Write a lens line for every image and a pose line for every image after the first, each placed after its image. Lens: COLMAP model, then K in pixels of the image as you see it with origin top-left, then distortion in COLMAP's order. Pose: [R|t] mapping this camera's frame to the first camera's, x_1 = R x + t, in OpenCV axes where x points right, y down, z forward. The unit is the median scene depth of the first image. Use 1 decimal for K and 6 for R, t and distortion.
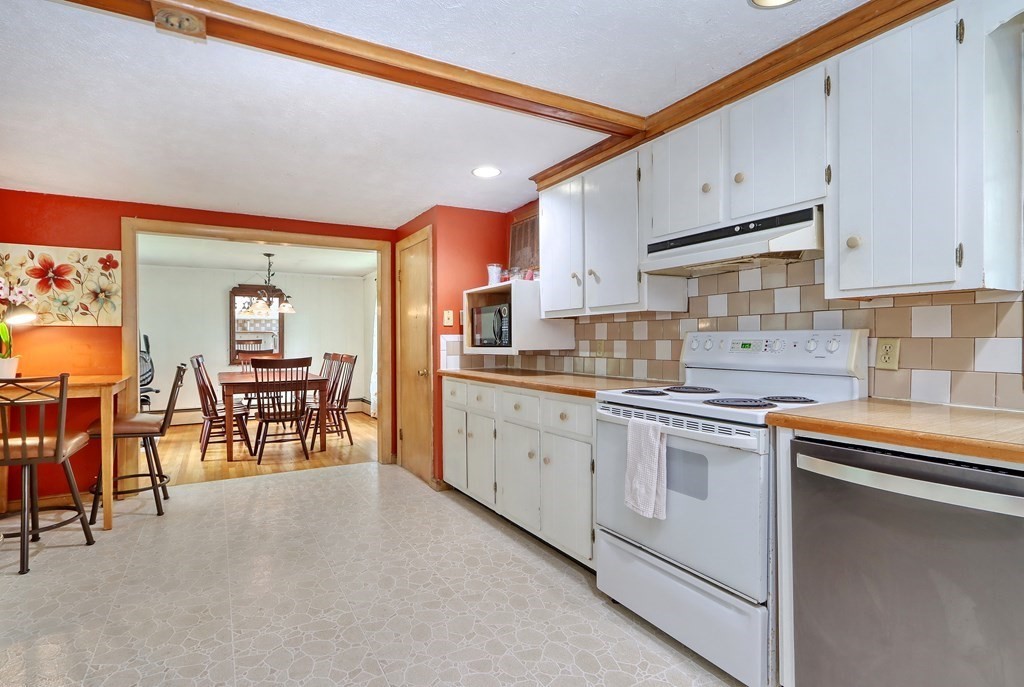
lens RADIAL K [[471.9, 0, 501.9], [0, 471.9, 348.9], [0, 0, 1]] dist [-0.002939, -0.000918]
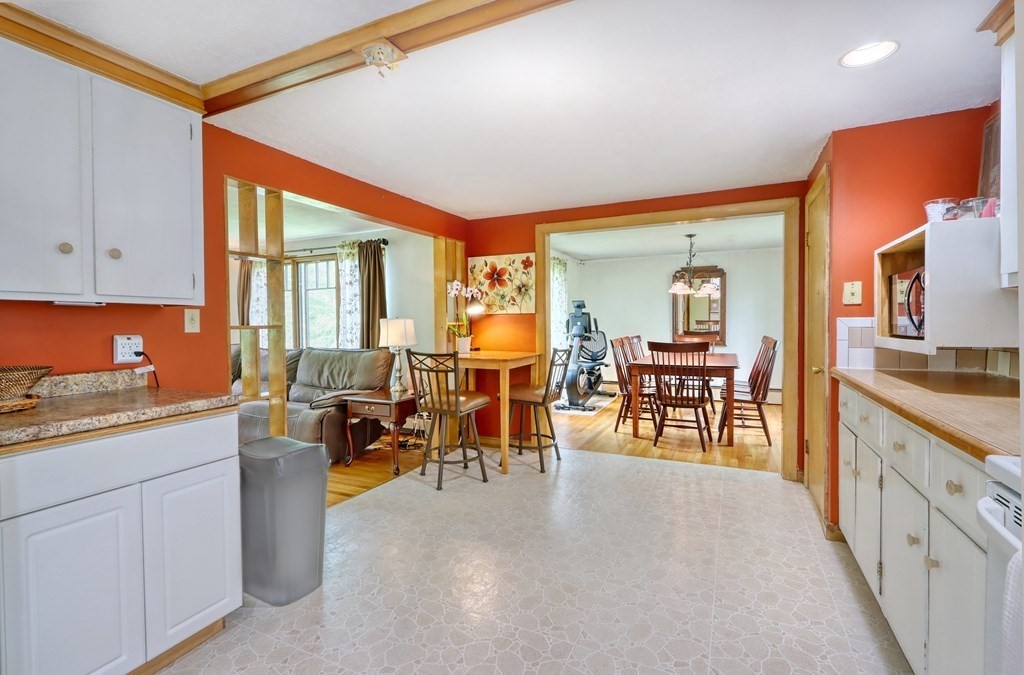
lens RADIAL K [[471.9, 0, 515.3], [0, 471.9, 332.9], [0, 0, 1]] dist [-0.002939, -0.000918]
pose [[0.580961, 0.018813, -0.813714, 0.180332], [-0.009690, 0.999822, 0.016197, -0.015777], [0.813874, -0.001525, 0.581040, 0.237071]]
